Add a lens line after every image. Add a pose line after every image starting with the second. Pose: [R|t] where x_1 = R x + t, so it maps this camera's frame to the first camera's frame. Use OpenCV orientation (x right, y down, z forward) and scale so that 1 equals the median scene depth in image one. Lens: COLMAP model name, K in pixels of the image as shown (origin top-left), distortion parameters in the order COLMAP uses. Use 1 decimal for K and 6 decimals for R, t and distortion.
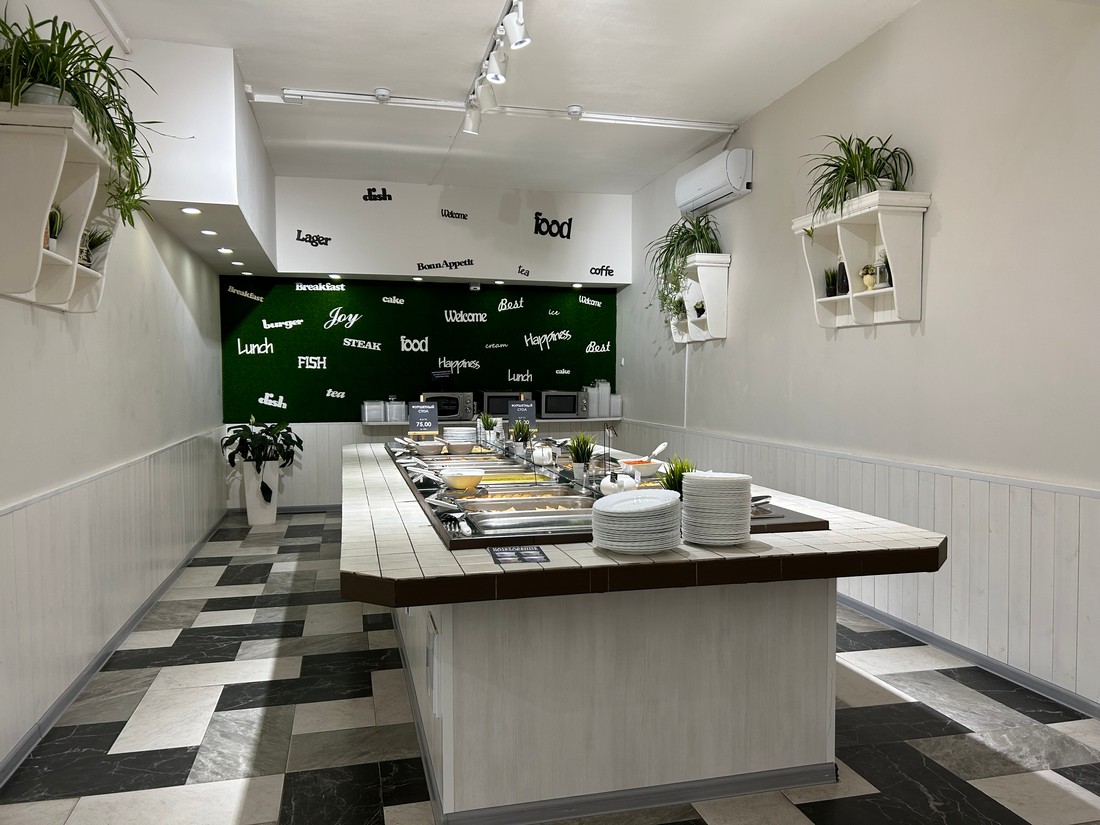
lens RADIAL K [[836.1, 0, 550.0], [0, 836.1, 412.5], [0, 0, 1]] dist [0.066008, -0.076929]
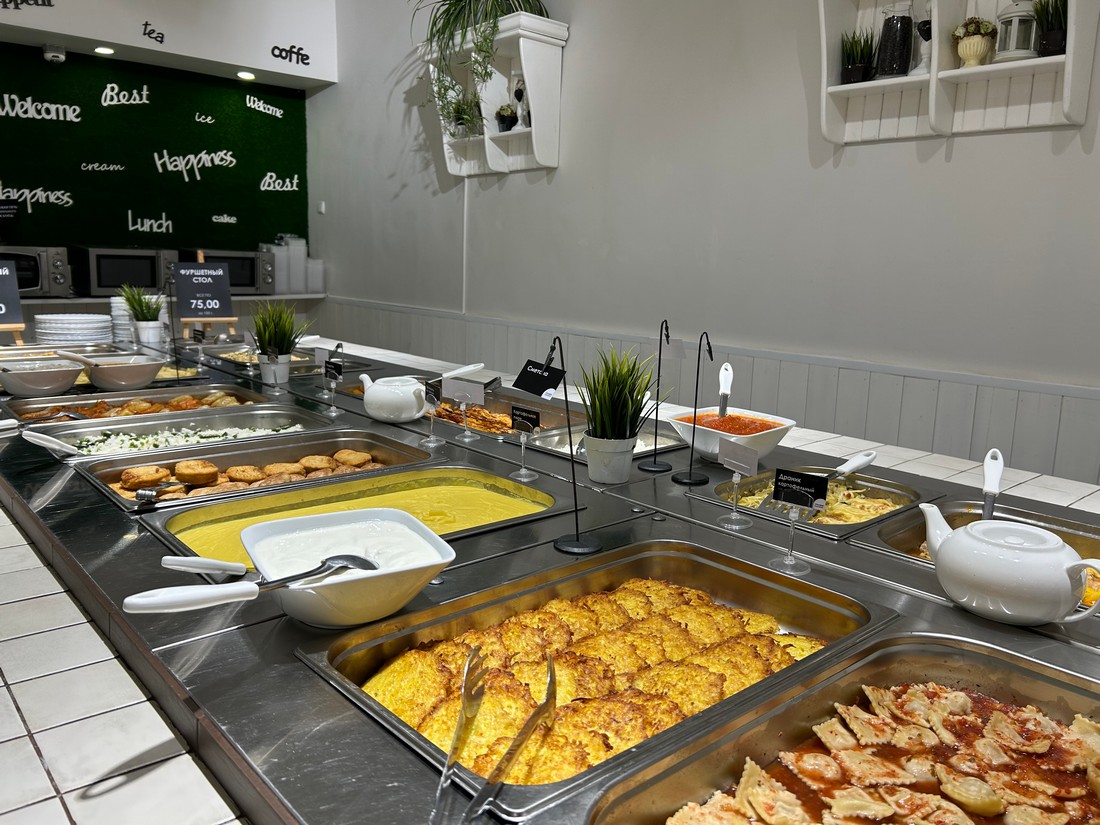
lens RADIAL K [[831.8, 0, 532.5], [0, 831.8, 405.5], [0, 0, 1]] dist [0.054344, -0.064483]
pose [[0.890640, -0.056787, 0.451150, -0.078542], [-0.008330, 0.989967, 0.141053, -0.001234], [-0.454633, -0.129386, 0.881231, 0.365829]]
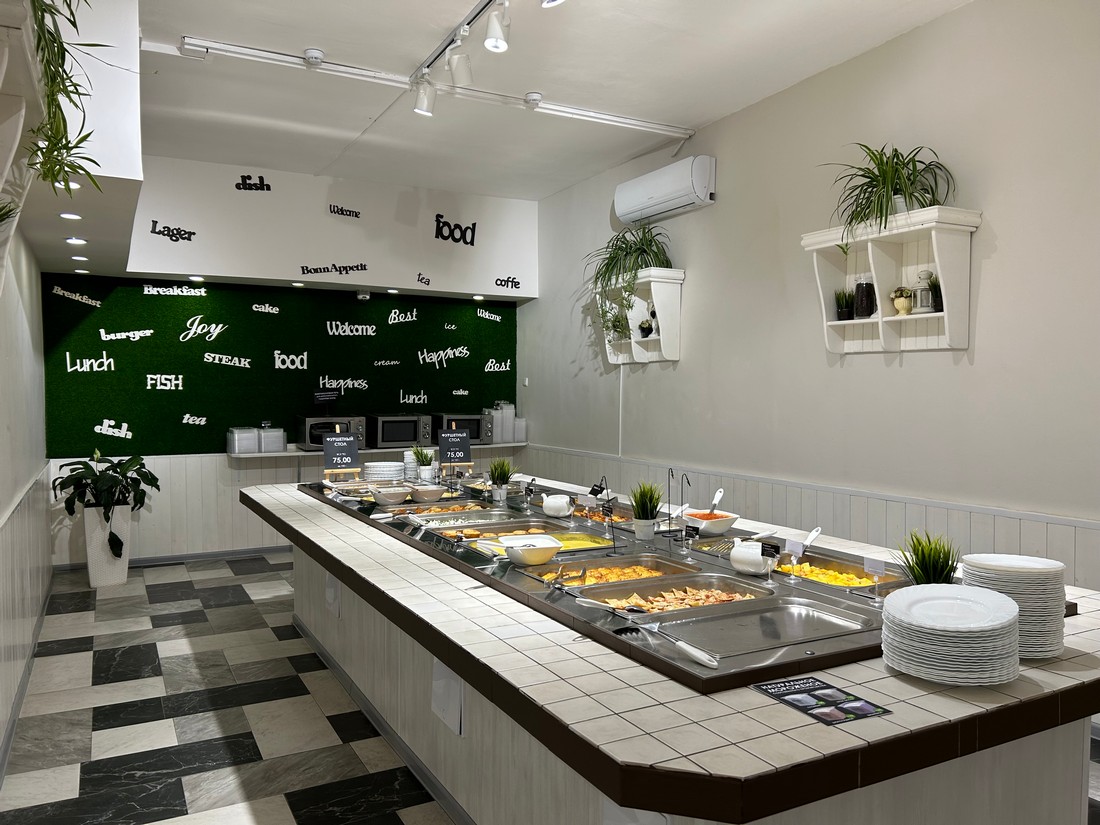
lens RADIAL K [[831.8, 0, 537.1], [0, 831.8, 417.3], [0, 0, 1]] dist [0.036503, -0.008376]
pose [[0.970839, -0.007044, 0.239631, -0.133997], [0.008555, 0.999950, -0.005266, -0.018557], [-0.239582, 0.007163, 0.970850, 0.123415]]
